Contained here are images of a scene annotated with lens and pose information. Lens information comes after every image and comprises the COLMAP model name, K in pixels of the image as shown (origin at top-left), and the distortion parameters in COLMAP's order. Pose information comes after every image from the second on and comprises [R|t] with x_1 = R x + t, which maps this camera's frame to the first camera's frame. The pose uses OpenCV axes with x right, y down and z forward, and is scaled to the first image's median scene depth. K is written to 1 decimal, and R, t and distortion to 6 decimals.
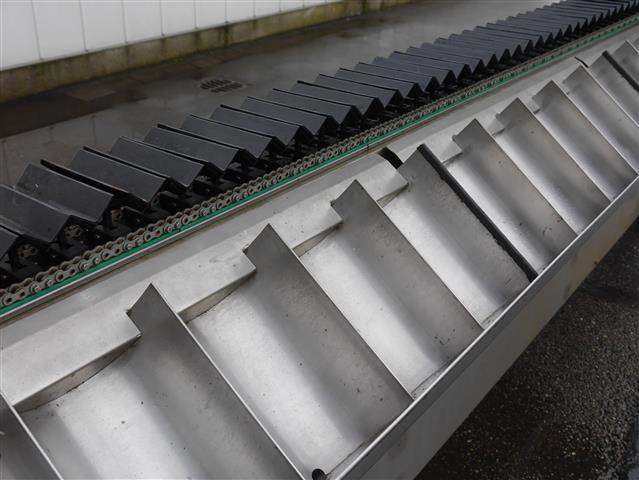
lens RADIAL K [[720.8, 0, 319.5], [0, 720.8, 240.0], [0, 0, 1]] dist [-0.009255, -0.009584]
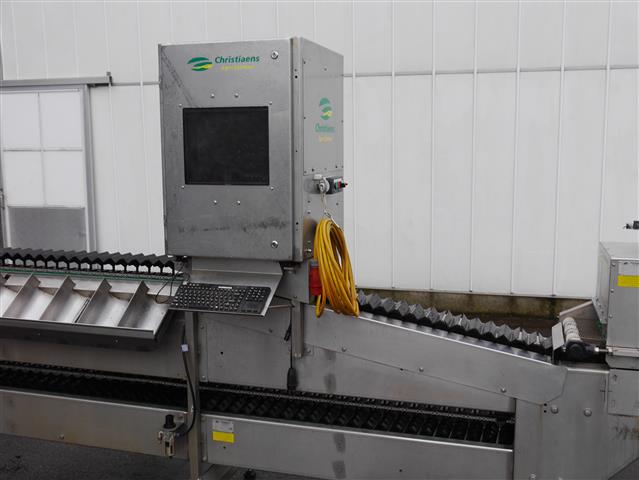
lens RADIAL K [[709.0, 0, 319.5], [0, 709.0, 240.0], [0, 0, 1]] dist [-0.013458, 0.006740]
pose [[0.340210, 0.106083, -0.934347, 0.775290], [-0.411680, 0.910138, -0.046564, -0.206113], [0.845445, 0.400494, 0.353310, 0.348225]]
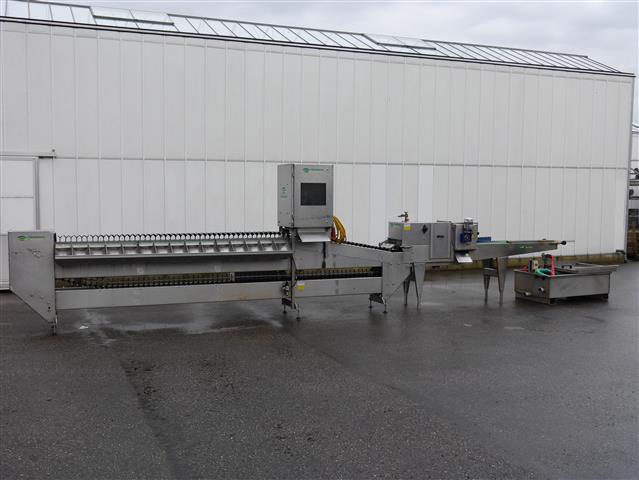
lens RADIAL K [[720.8, 0, 319.5], [0, 720.8, 240.0], [0, 0, 1]] dist [-0.009255, -0.009584]
pose [[0.853672, 0.011836, -0.520677, 1.183963], [-0.220587, 0.913858, -0.340888, 0.404255], [0.471790, 0.405861, 0.782746, -0.820902]]
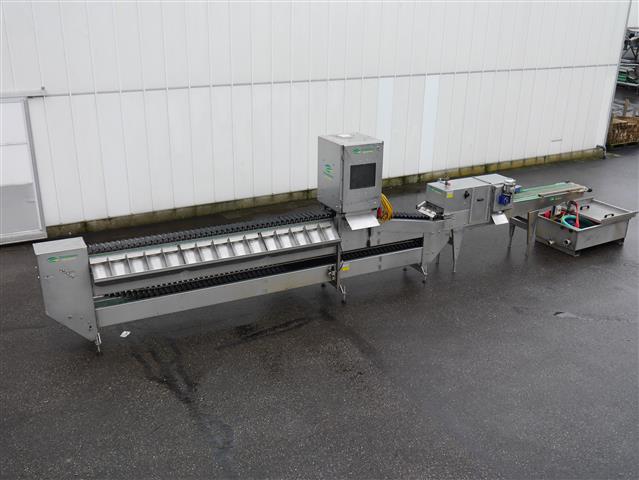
lens RADIAL K [[653.0, 0, 319.5], [0, 653.0, 240.0], [0, 0, 1]] dist [-0.012359, -0.006850]
pose [[0.902960, 0.140181, -0.406217, 0.800154], [-0.187840, 0.978960, -0.079712, 0.001439], [0.386496, 0.148280, 0.910293, -0.842211]]
